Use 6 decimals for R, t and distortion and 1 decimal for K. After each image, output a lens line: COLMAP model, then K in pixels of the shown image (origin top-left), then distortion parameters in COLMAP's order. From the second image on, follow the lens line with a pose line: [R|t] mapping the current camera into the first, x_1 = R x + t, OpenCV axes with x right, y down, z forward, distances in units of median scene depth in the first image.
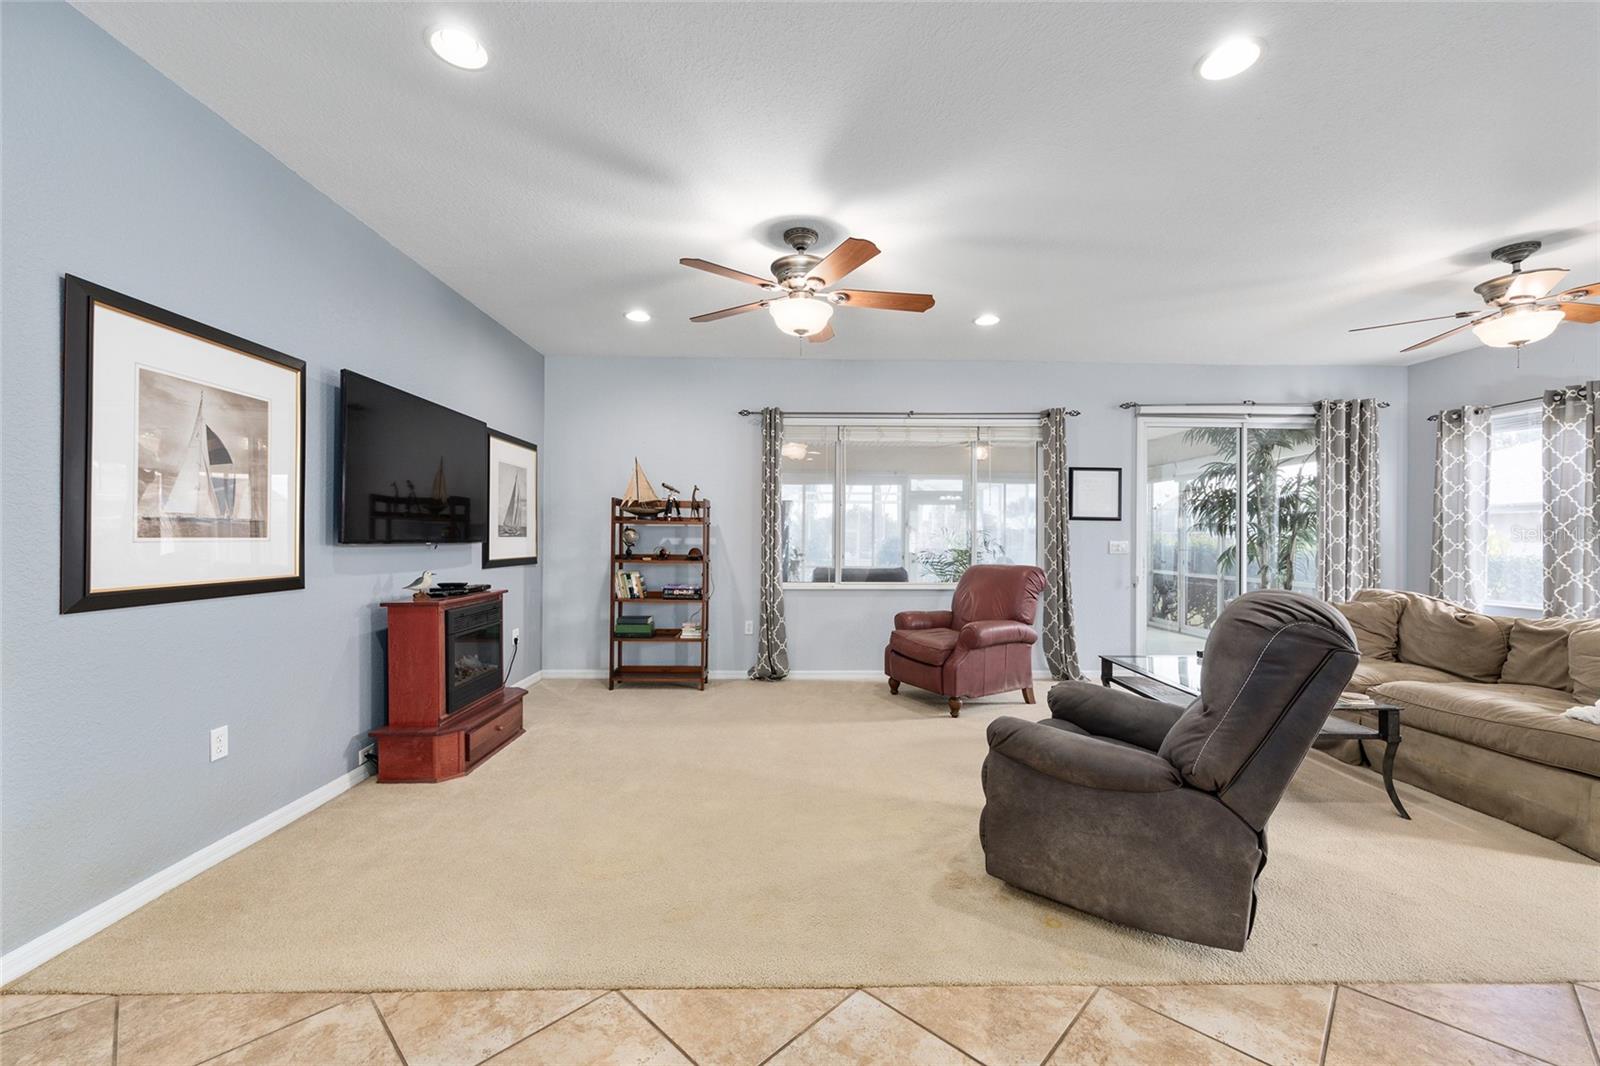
lens RADIAL K [[644.4, 0, 799.6], [0, 644.4, 536.6], [0, 0, 1]] dist [-0.000091, 0.000059]
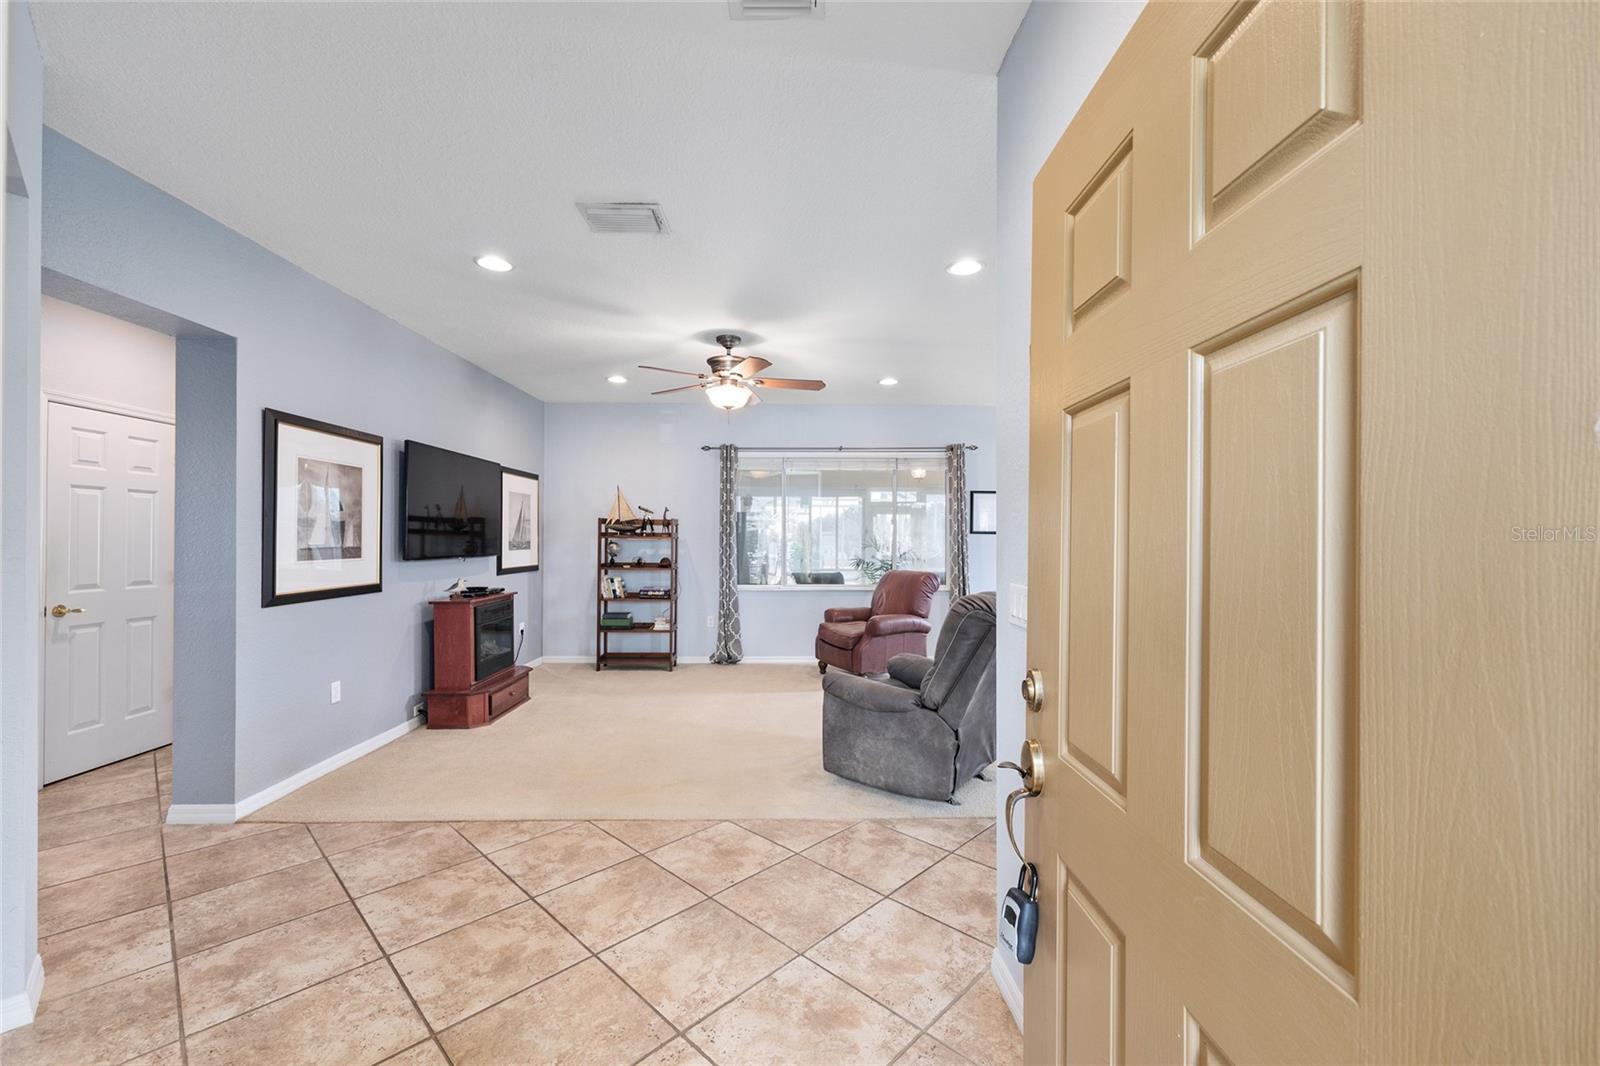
lens RADIAL K [[647.3, 0, 800.0], [0, 647.3, 533.0], [0, 0, 1]] dist [-0.001011, 0.000058]
pose [[0.999997, -0.001980, 0.001451, 0.108237], [0.001986, 0.999988, -0.004562, -0.026605], [-0.001442, 0.004564, 0.999989, -0.284170]]
